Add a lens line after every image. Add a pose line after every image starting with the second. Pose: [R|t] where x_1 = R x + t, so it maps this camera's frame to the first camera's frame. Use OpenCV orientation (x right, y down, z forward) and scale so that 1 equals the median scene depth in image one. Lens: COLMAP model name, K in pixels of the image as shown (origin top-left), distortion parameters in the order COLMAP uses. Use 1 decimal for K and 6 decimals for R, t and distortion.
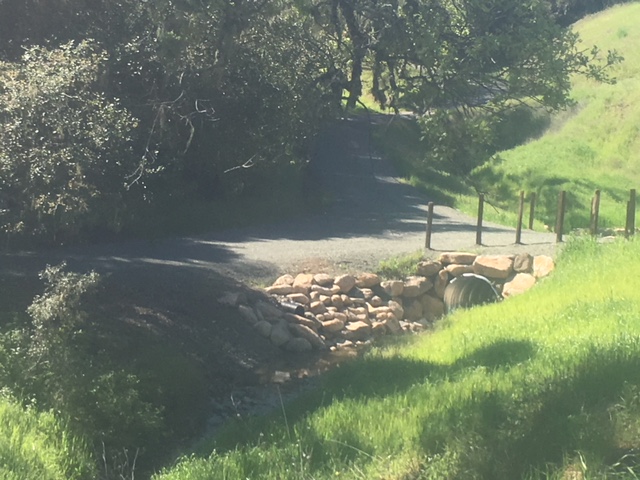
lens RADIAL K [[1514.4, 0, 319.9], [0, 1514.4, 239.6], [0, 0, 1]] dist [0.143657, 0.000000]
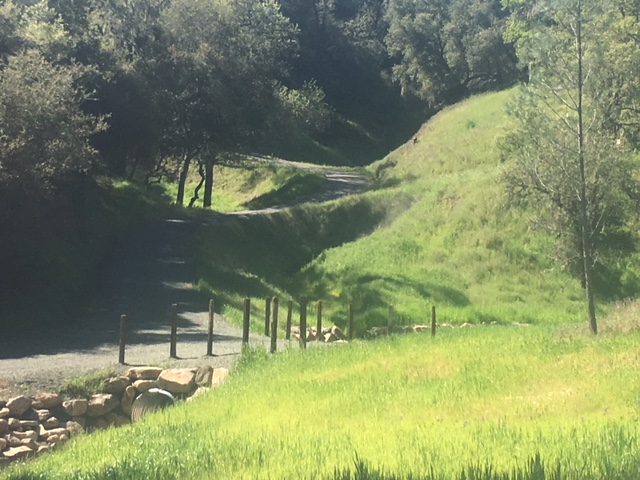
lens RADIAL K [[1514.4, 0, 320.2], [0, 1514.4, 239.8], [0, 0, 1]] dist [0.143657, 0.000000]
pose [[0.999236, -0.038576, -0.006313, 0.211643], [0.038139, 0.997540, -0.058817, -0.011283], [0.008566, 0.058531, 0.998249, 0.030964]]
